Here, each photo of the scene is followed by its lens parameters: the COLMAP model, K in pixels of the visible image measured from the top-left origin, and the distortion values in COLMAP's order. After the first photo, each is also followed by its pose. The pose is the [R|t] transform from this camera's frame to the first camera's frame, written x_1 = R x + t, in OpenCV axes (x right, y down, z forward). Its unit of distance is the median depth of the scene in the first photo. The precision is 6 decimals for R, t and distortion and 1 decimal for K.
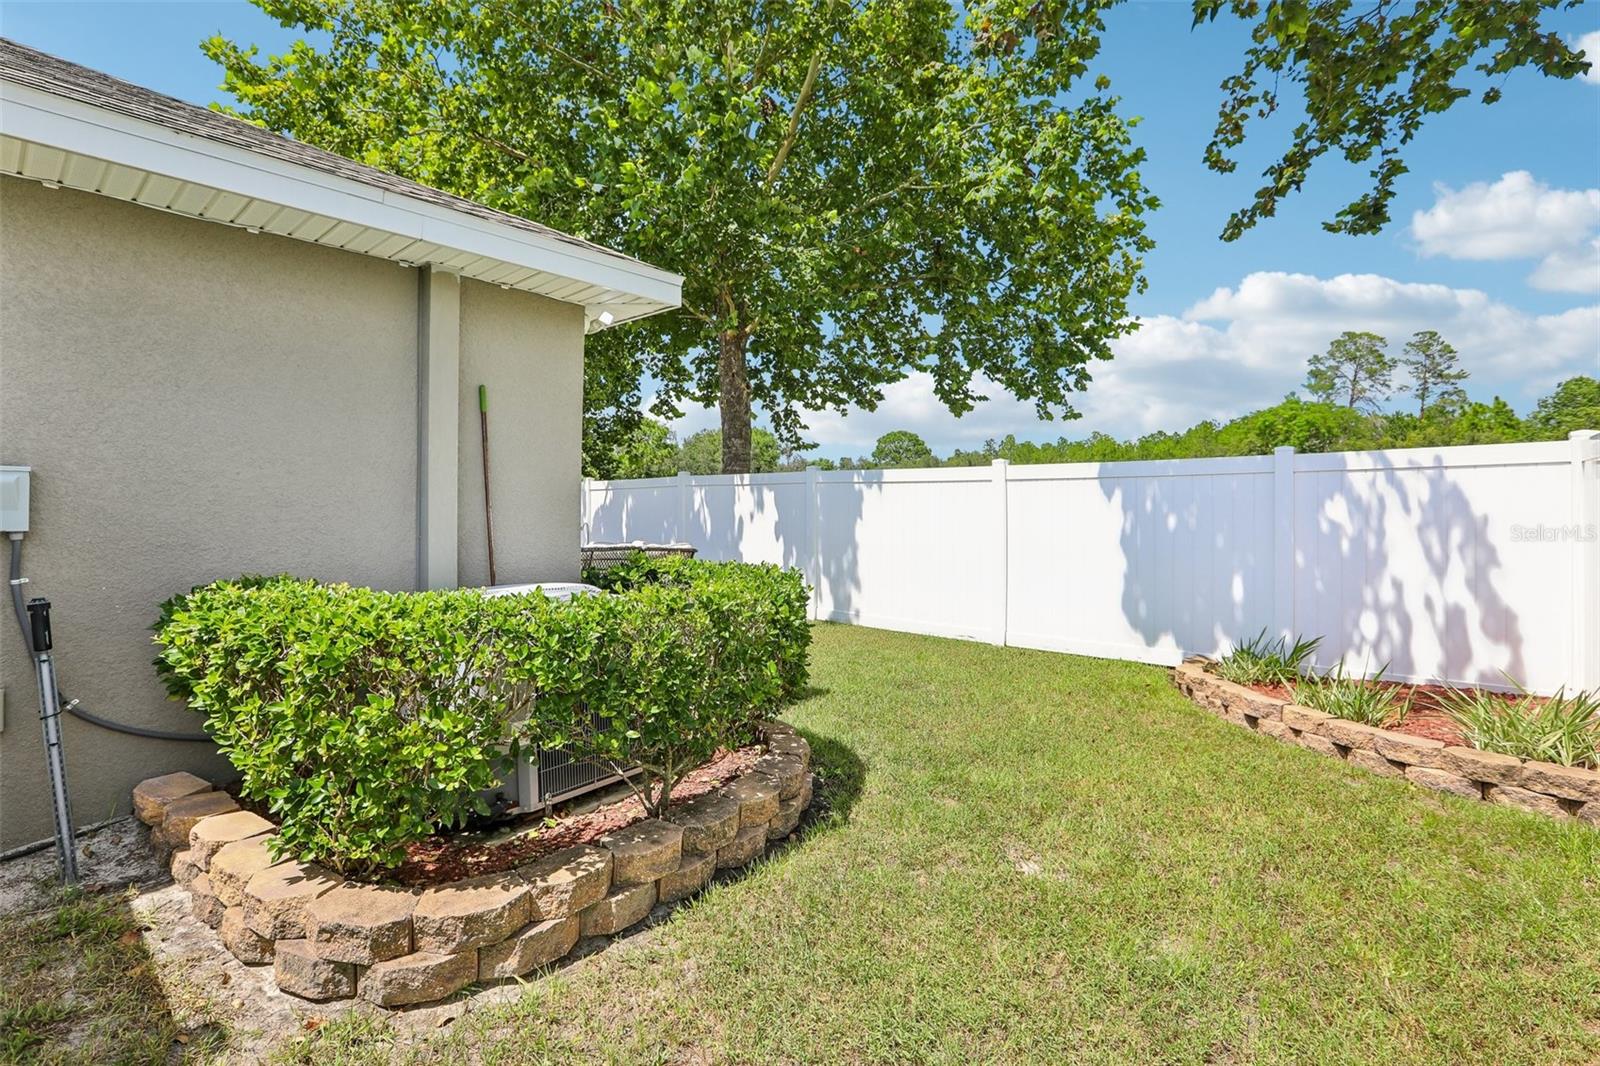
lens RADIAL K [[723.3, 0, 793.2], [0, 723.3, 520.4], [0, 0, 1]] dist [-0.000353, 0.000206]
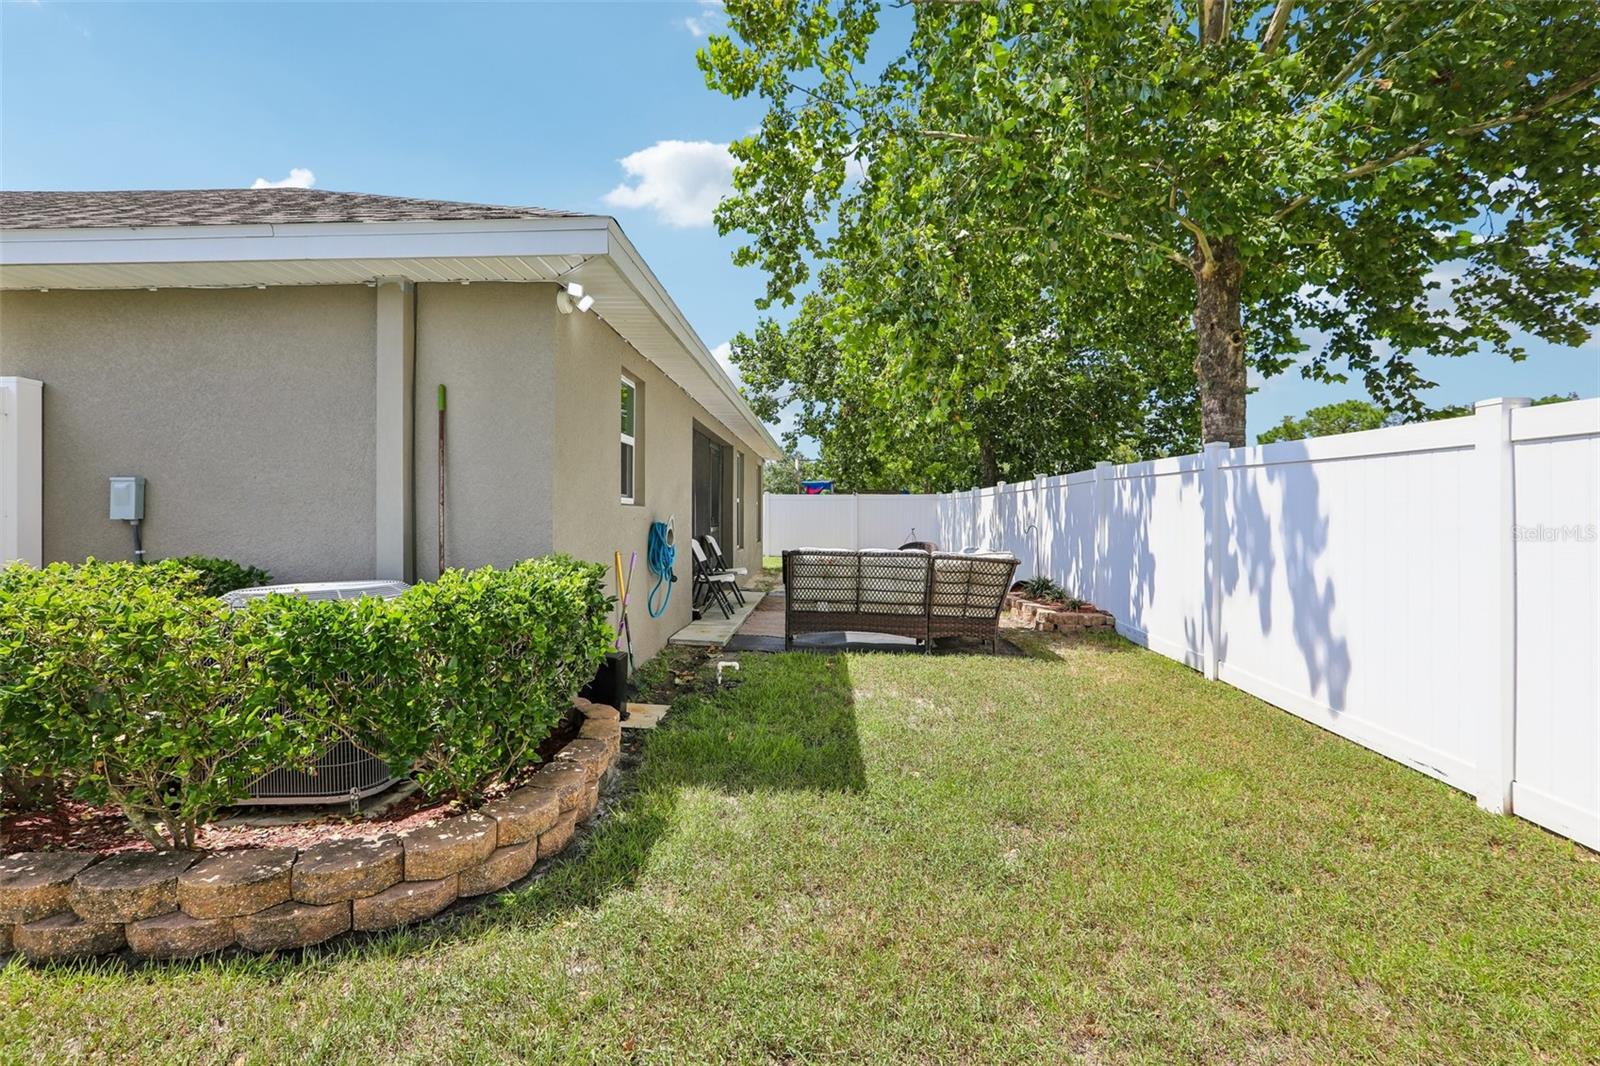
lens RADIAL K [[723.3, 0, 793.2], [0, 723.3, 520.4], [0, 0, 1]] dist [-0.000353, 0.000206]
pose [[0.659735, 0.003204, -0.751491, 0.131005], [-0.009536, 0.999946, -0.004108, 0.001140], [0.751438, 0.009876, 0.659730, 0.136584]]
